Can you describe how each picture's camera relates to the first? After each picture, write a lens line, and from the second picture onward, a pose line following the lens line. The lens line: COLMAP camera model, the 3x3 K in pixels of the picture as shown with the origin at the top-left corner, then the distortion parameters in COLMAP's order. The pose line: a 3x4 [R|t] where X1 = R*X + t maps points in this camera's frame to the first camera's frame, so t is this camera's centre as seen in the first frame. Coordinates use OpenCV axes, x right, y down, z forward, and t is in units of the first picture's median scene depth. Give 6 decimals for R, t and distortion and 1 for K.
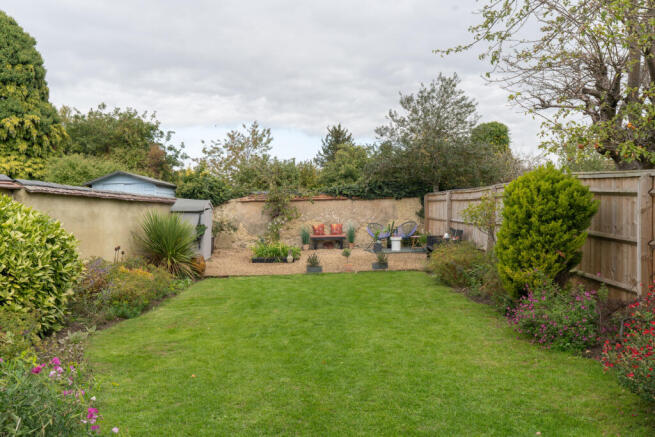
lens RADIAL K [[552.0, 0, 327.5], [0, 552.0, 218.5], [0, 0, 1]] dist [-0.003144, -0.002408]
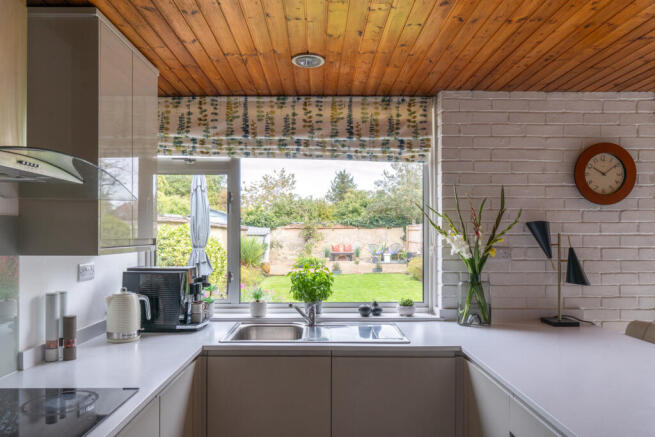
lens RADIAL K [[448.5, 0, 324.5], [0, 448.5, 234.5], [0, 0, 1]] dist [-0.000192, 0.000566]
pose [[0.999817, 0.014518, -0.012418, -0.032217], [-0.014681, 0.999805, -0.013194, 0.000169], [0.012224, 0.013374, 0.999836, -0.228763]]
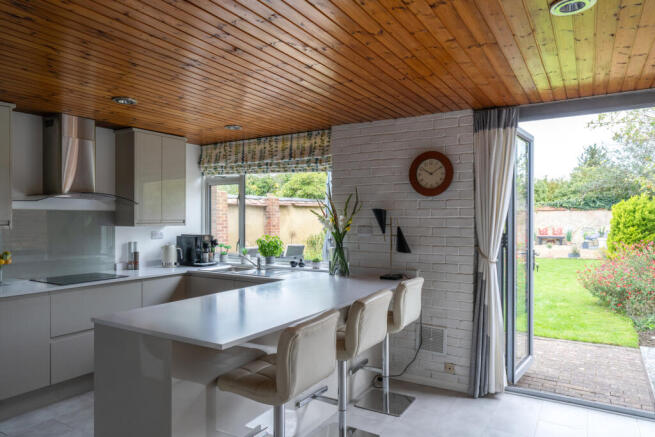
lens RADIAL K [[436.6, 0, 323.5], [0, 436.6, 221.0], [0, 0, 1]] dist [-0.000298, 0.003195]
pose [[0.842854, 0.017832, -0.537847, 0.113003], [-0.017851, 0.999827, 0.005174, -0.001587], [0.537846, 0.005240, 0.843027, -0.270986]]
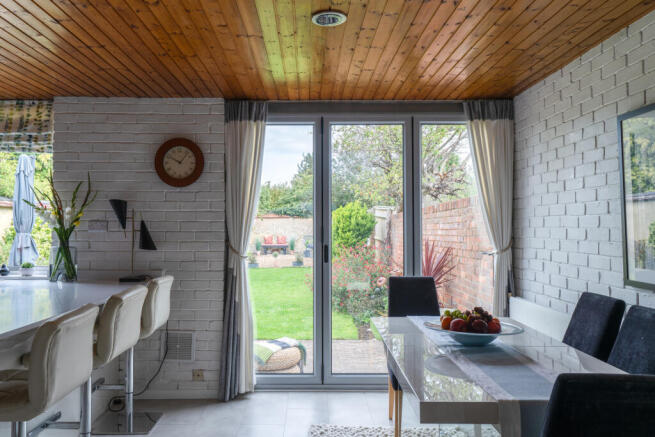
lens RADIAL K [[529.5, 0, 308.2], [0, 529.5, 210.9], [0, 0, 1]] dist [-0.000414, 0.000281]
pose [[0.999684, 0.016053, -0.019326, 0.105317], [-0.016898, 0.998871, -0.044397, 0.005415], [0.018591, 0.044709, 0.998827, -0.292865]]
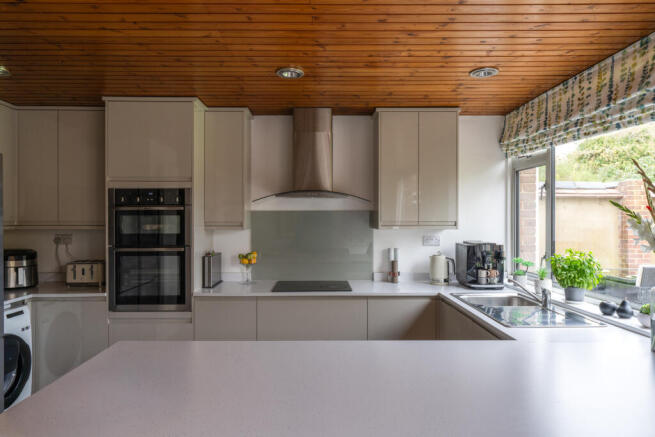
lens RADIAL K [[436.6, 0, 323.5], [0, 436.6, 221.0], [0, 0, 1]] dist [-0.000298, 0.003195]
pose [[-0.002735, 0.018694, -0.999822, 0.093626], [-0.009050, 0.999784, 0.018718, -0.002550], [0.999955, 0.009099, -0.002566, -0.163493]]
